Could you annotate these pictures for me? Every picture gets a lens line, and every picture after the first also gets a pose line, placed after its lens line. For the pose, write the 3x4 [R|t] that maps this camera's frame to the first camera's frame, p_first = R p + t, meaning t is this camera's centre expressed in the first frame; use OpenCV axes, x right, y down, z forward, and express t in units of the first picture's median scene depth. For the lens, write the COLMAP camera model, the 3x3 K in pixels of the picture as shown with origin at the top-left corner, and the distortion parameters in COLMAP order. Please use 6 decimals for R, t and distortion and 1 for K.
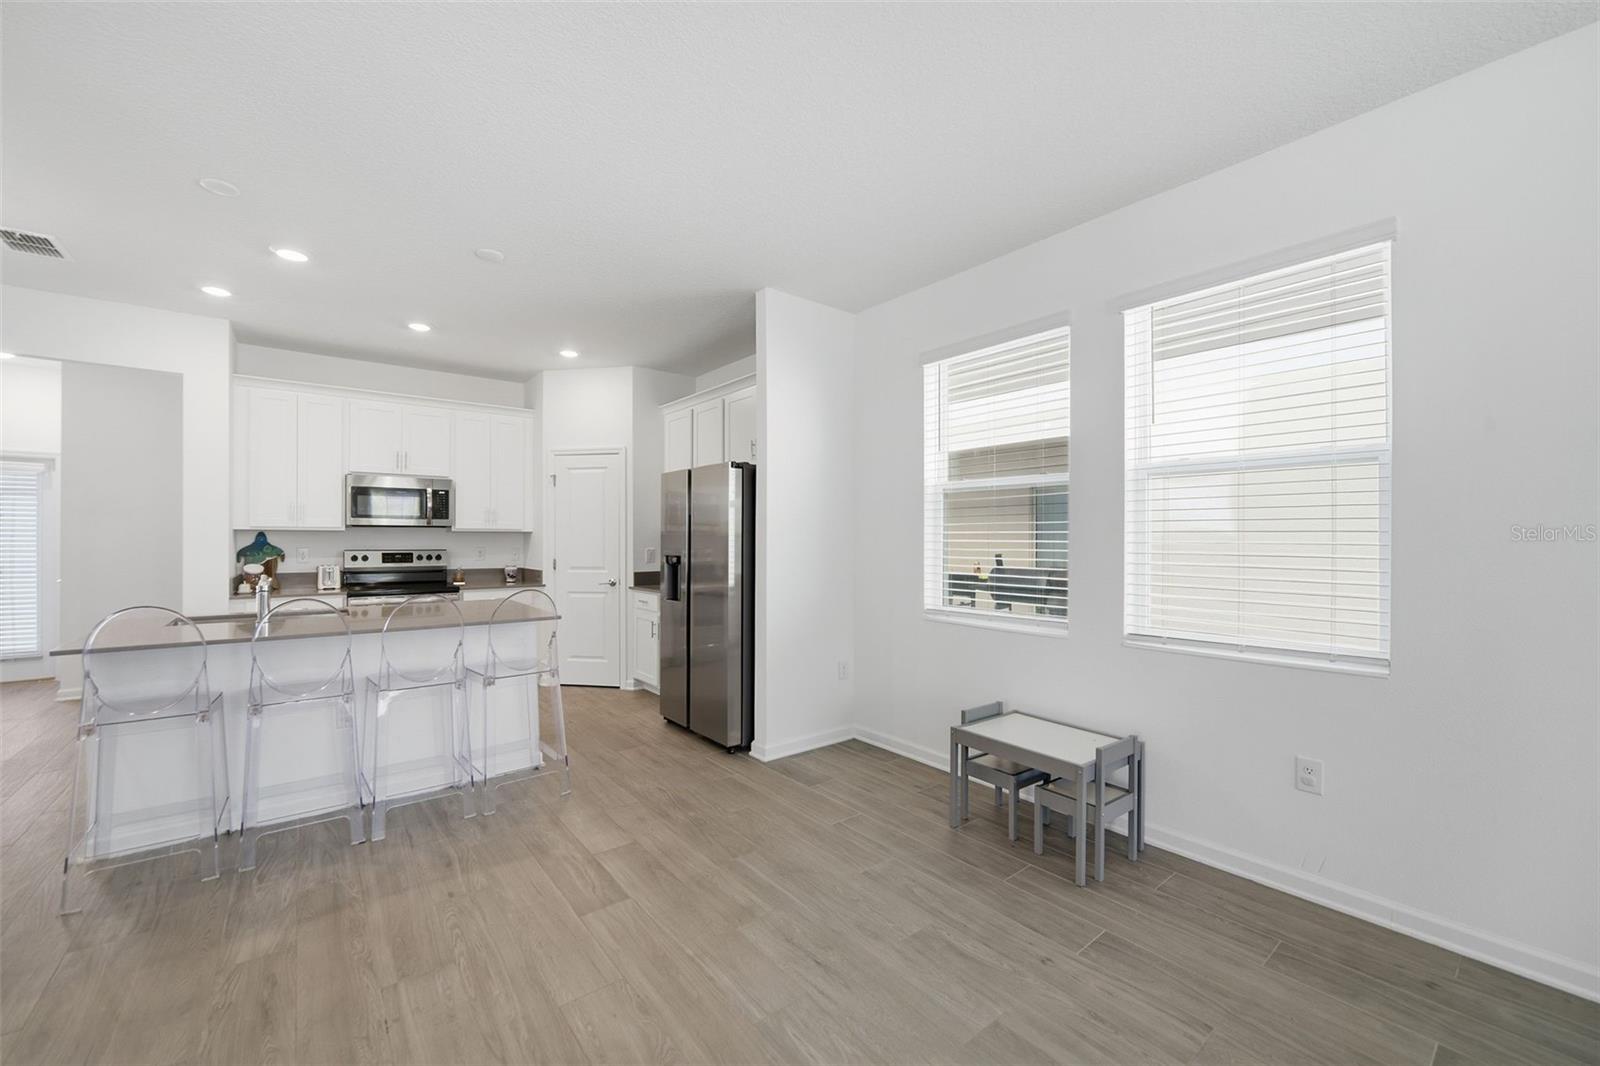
lens RADIAL K [[629.4, 0, 800.3], [0, 629.4, 536.9], [0, 0, 1]] dist [-0.015452, 0.000266]
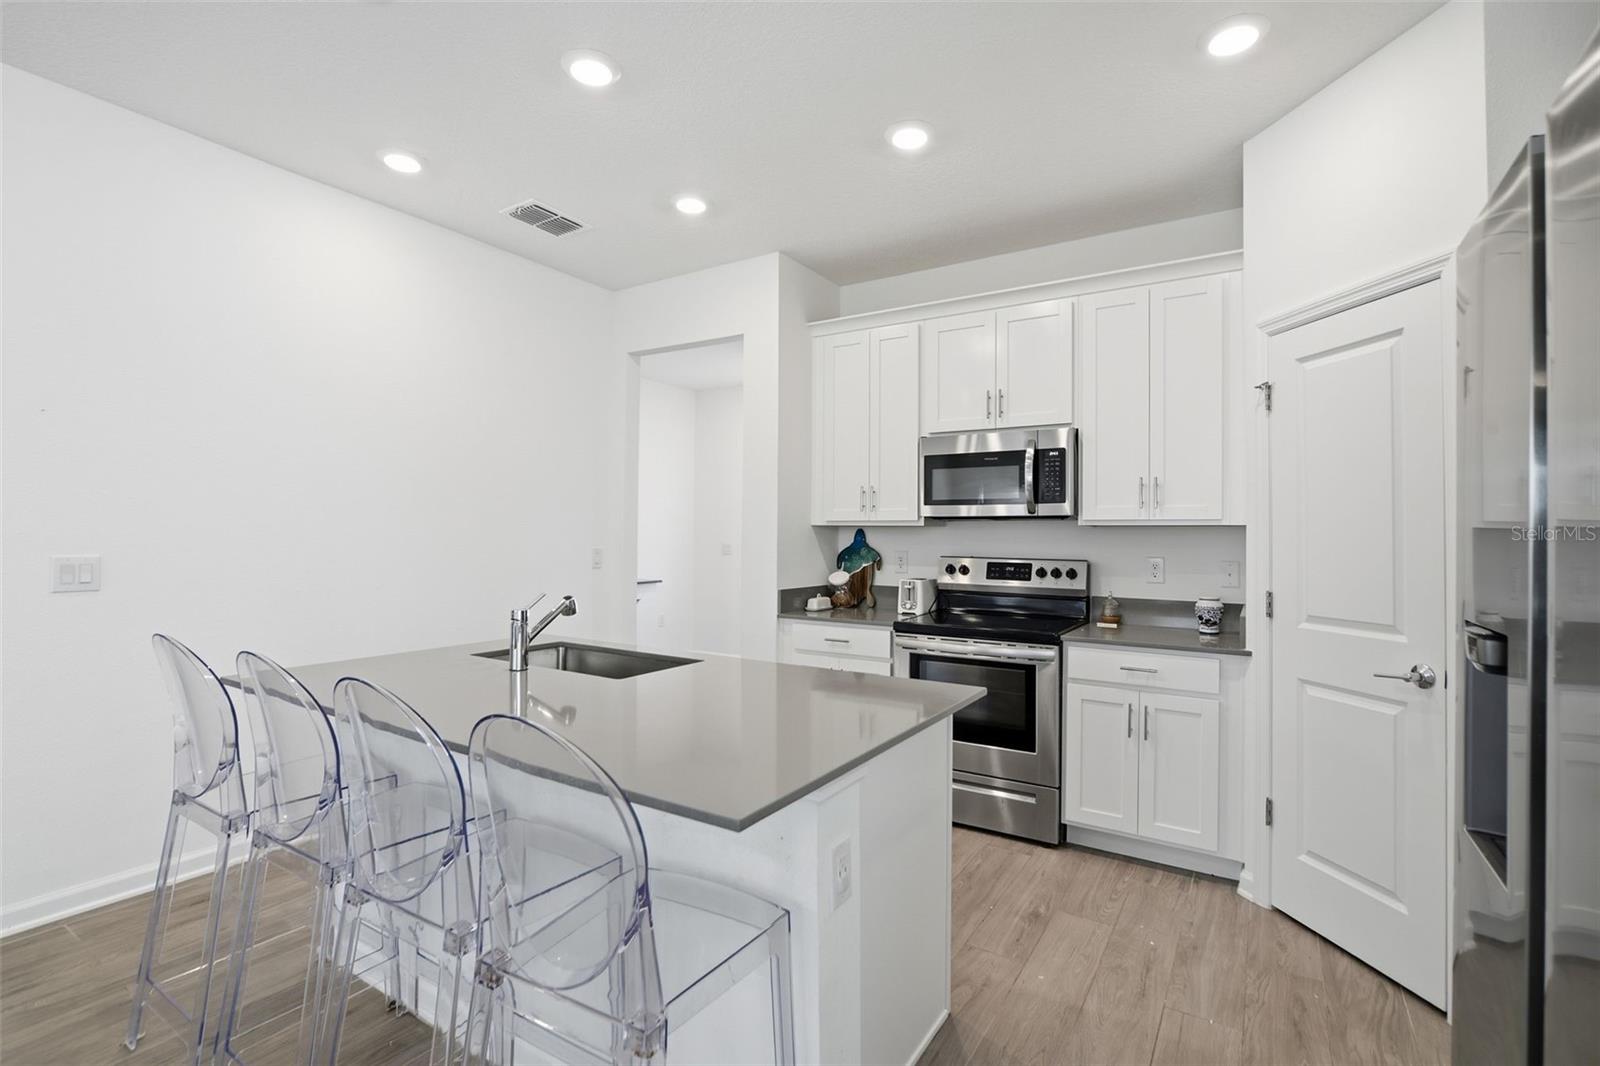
lens RADIAL K [[742.4, 0, 798.6], [0, 742.4, 527.0], [0, 0, 1]] dist [-0.014000, 0.000160]
pose [[0.319810, -0.011577, -0.947411, -0.045718], [-0.005570, 0.999885, -0.014098, 0.002556], [0.947465, 0.009786, 0.319709, 0.654688]]
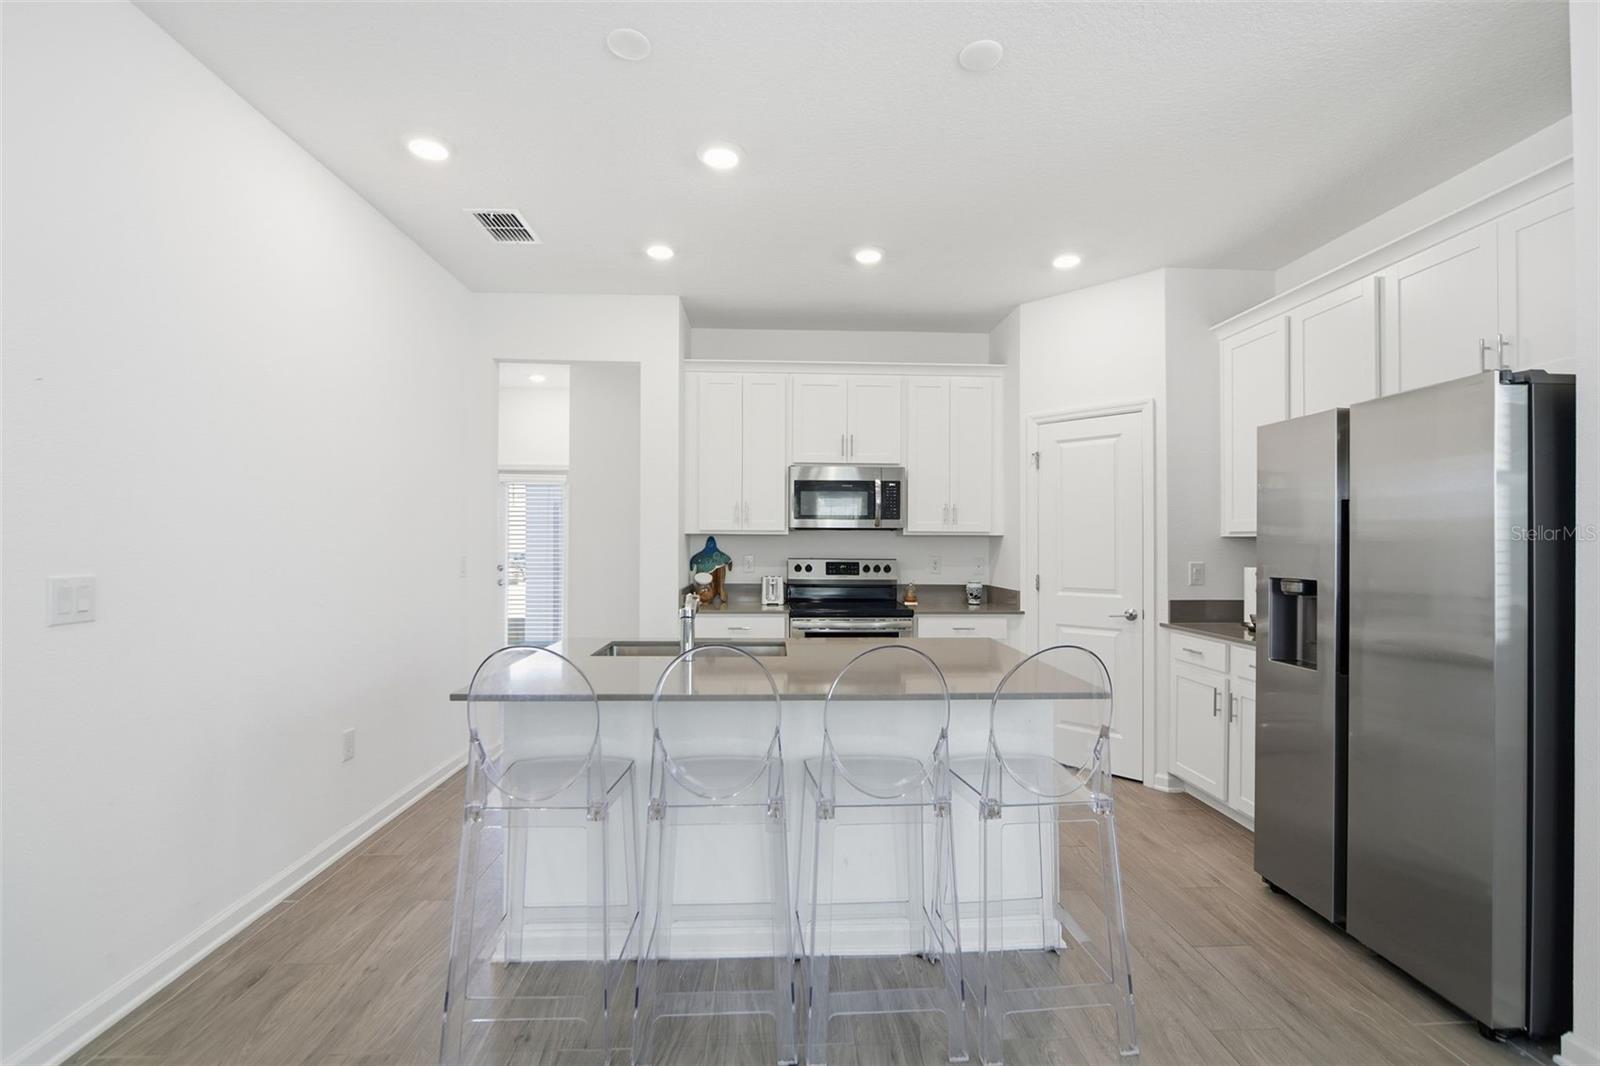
lens RADIAL K [[715.5, 0, 803.4], [0, 715.5, 537.4], [0, 0, 1]] dist [0.000937, 0.000222]
pose [[0.812352, -0.002546, -0.583162, -0.166821], [-0.001984, 0.999973, -0.007129, 0.000271], [0.583164, 0.006948, 0.812325, 0.251221]]
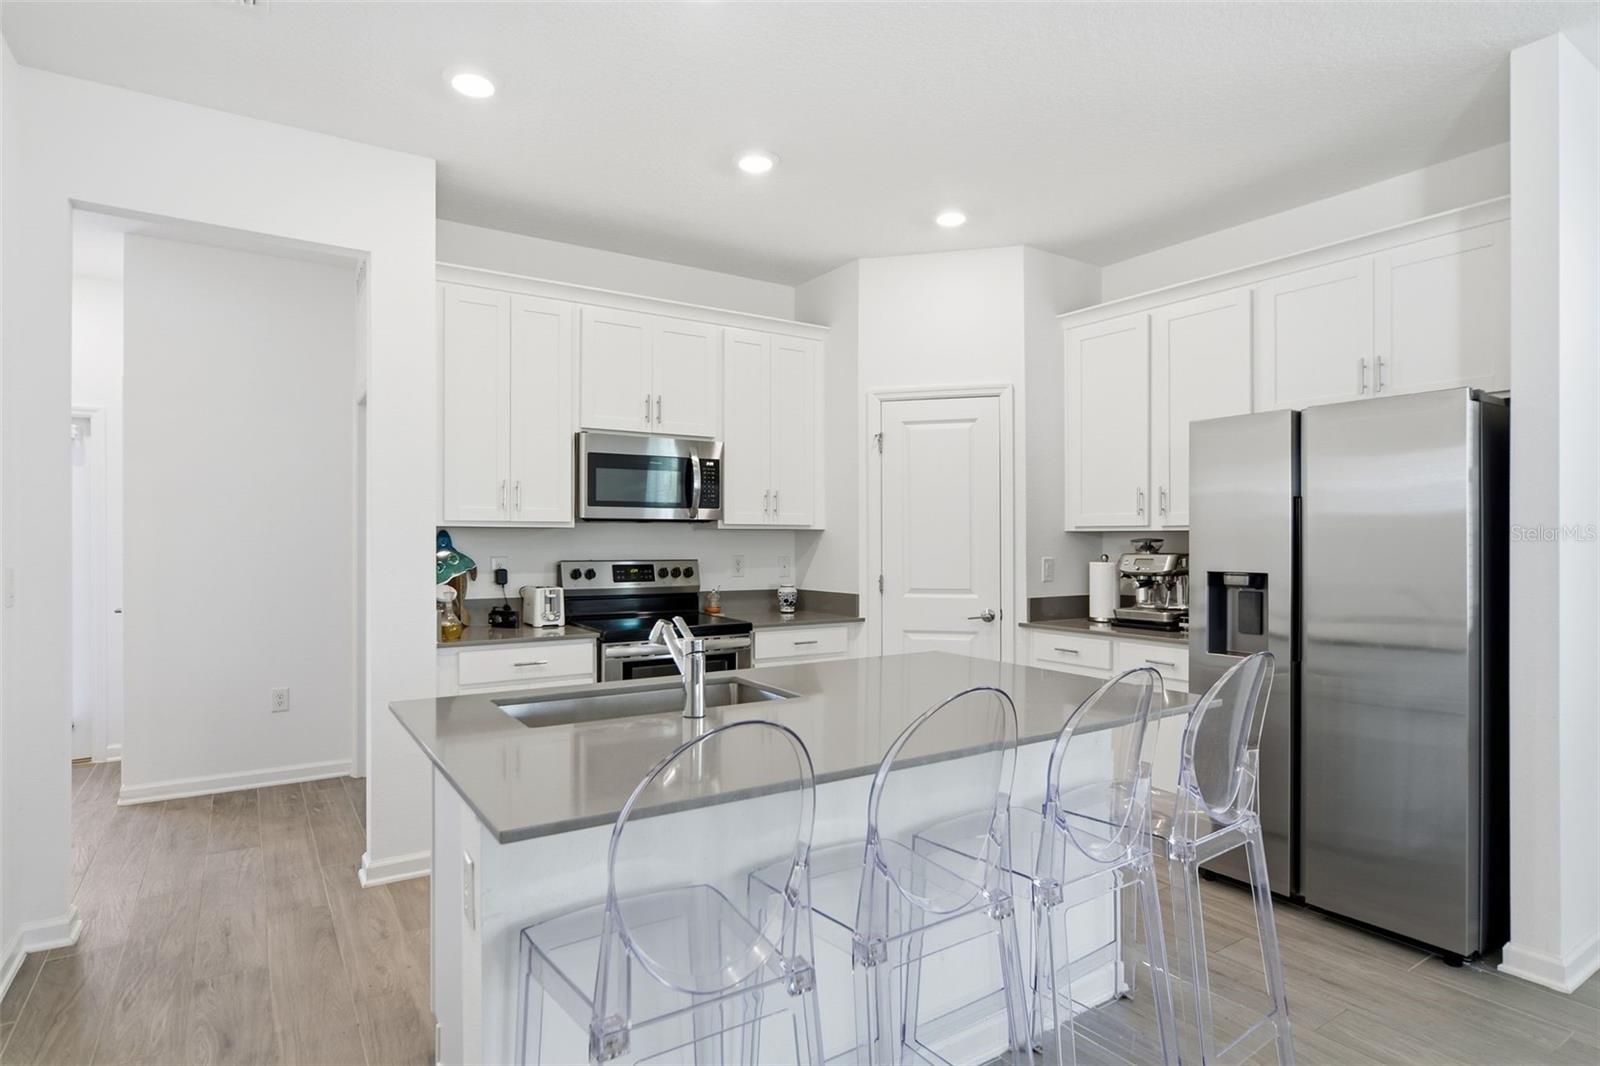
lens RADIAL K [[861.6, 0, 800.0], [0, 861.6, 533.0], [0, 0, 1]] dist [-0.002221, 0.000482]
pose [[0.996484, -0.002529, -0.083749, -0.464330], [0.002052, 0.999981, -0.005791, -0.000154], [0.083762, 0.005599, 0.996470, 0.212022]]
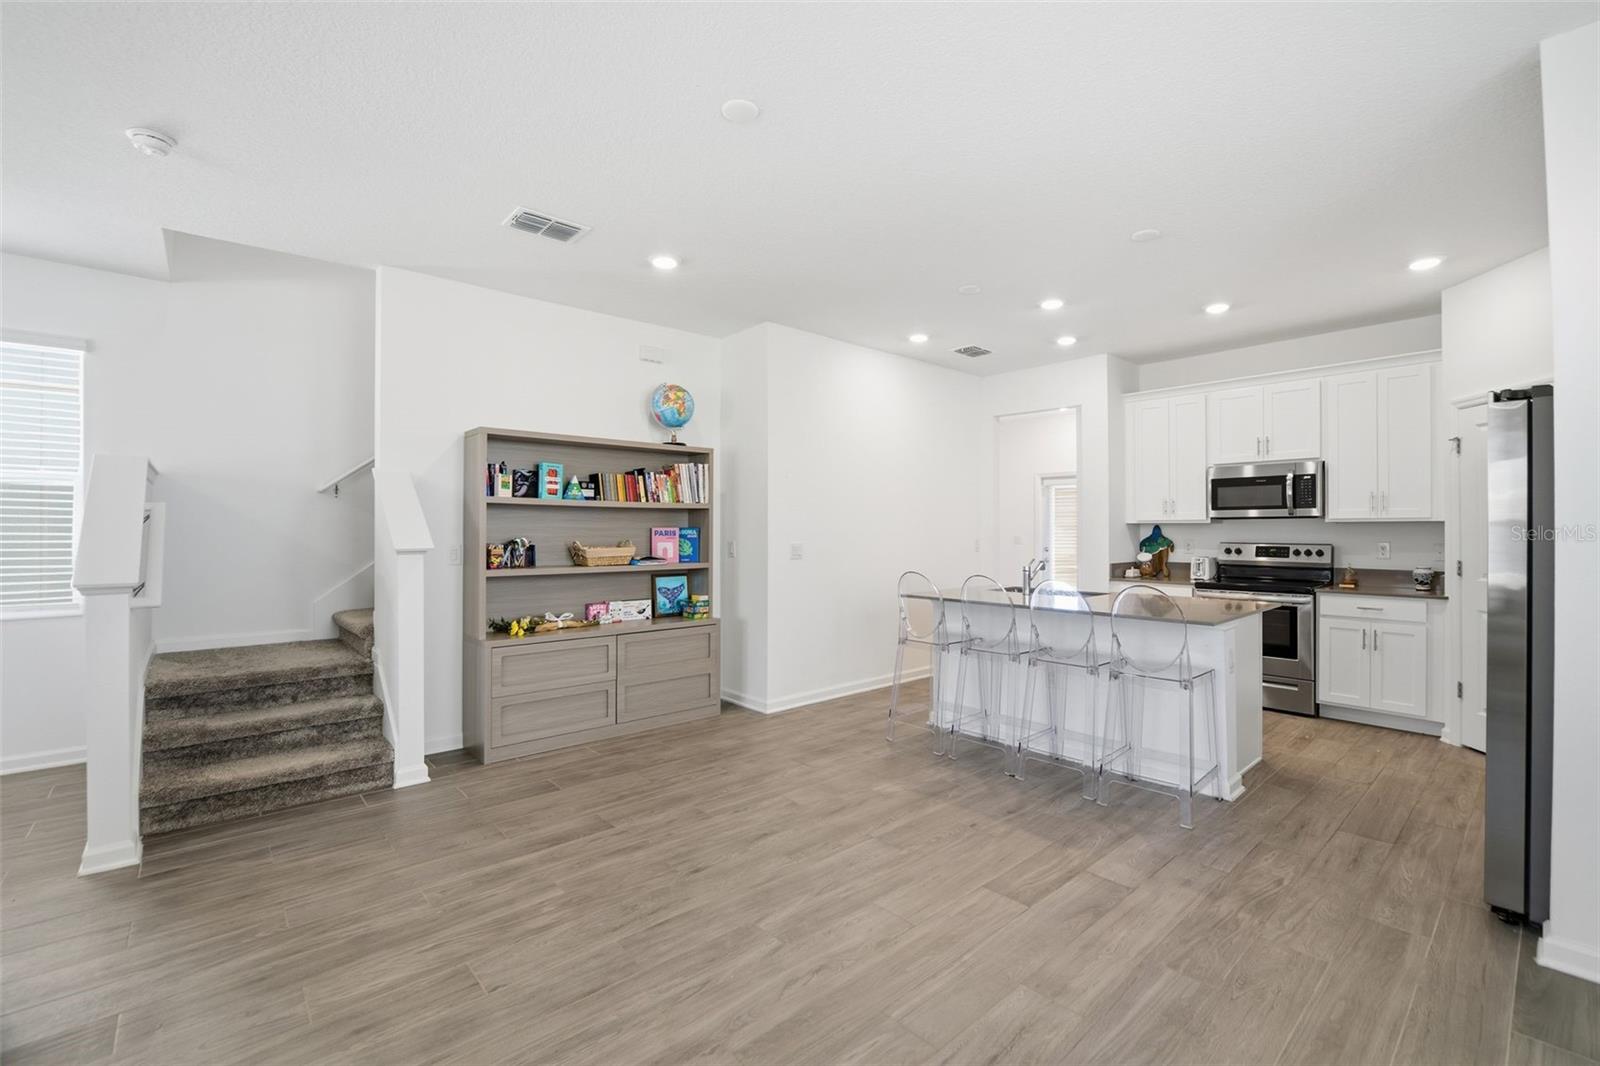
lens RADIAL K [[686.2, 0, 800.5], [0, 686.2, 526.1], [0, 0, 1]] dist [-0.012133, 0.000243]
pose [[0.050797, -0.008112, -0.998676, 0.360679], [0.002670, 0.999965, -0.007987, 0.001798], [0.998705, -0.002261, 0.050817, 0.286719]]
